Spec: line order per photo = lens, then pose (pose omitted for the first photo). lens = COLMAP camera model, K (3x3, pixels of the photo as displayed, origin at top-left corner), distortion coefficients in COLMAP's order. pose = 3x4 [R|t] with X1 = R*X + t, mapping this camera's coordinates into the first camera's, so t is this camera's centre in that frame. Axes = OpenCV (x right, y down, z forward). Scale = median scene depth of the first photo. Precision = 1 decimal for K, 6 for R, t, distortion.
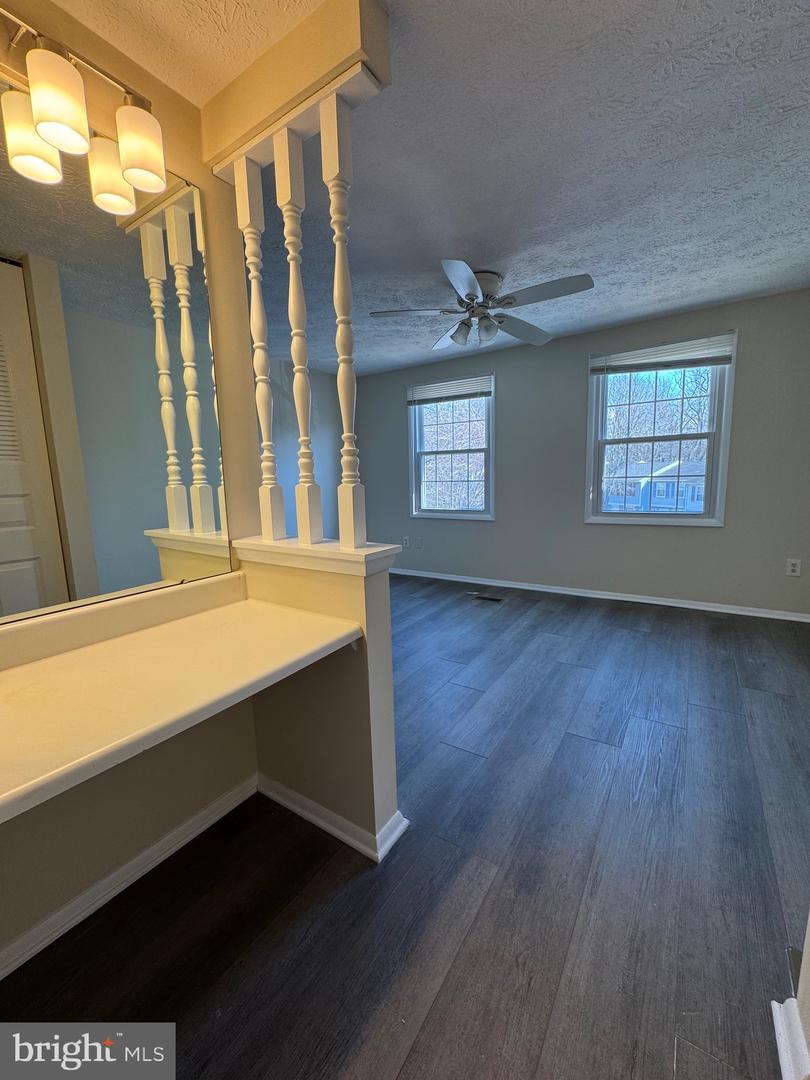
lens RADIAL K [[430.3, 0, 405.0], [0, 430.3, 540.0], [0, 0, 1]] dist [-0.001312, -0.000422]
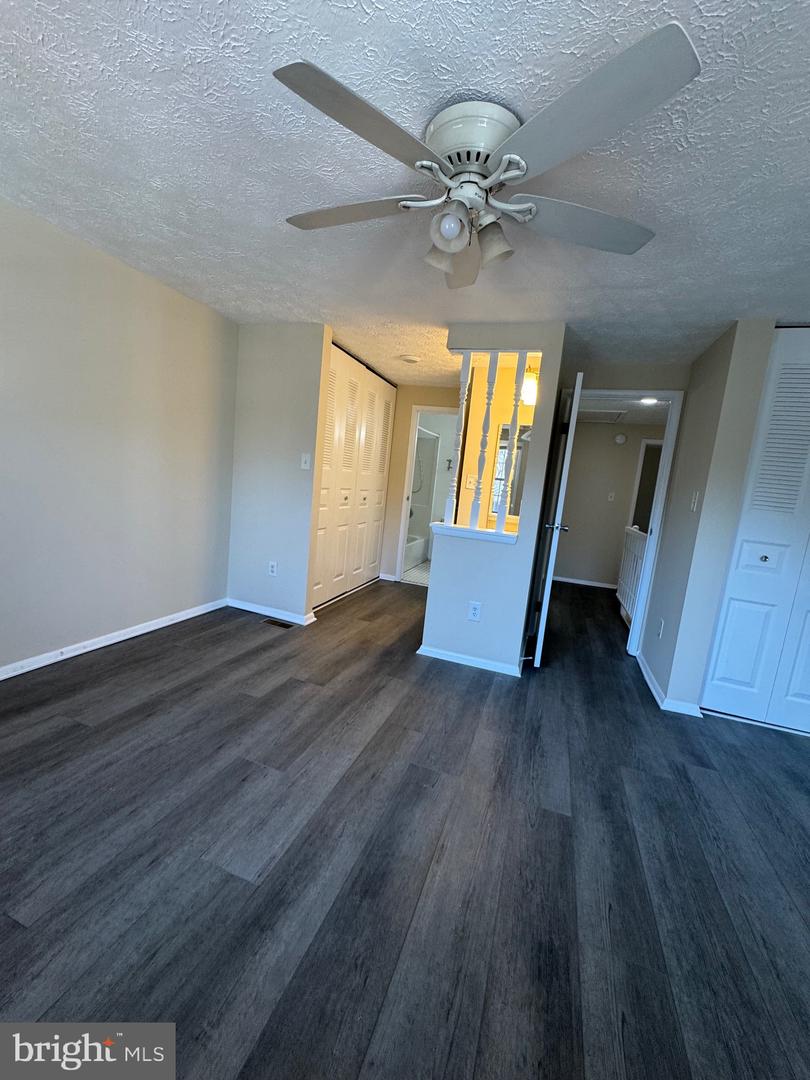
lens RADIAL K [[431.7, 0, 418.2], [0, 431.7, 547.0], [0, 0, 1]] dist [-0.002378, -0.000319]
pose [[-0.956680, -0.035525, -0.288966, 0.263954], [-0.122091, 0.949992, 0.287417, -0.203506], [0.264305, 0.310246, -0.913176, 1.154554]]
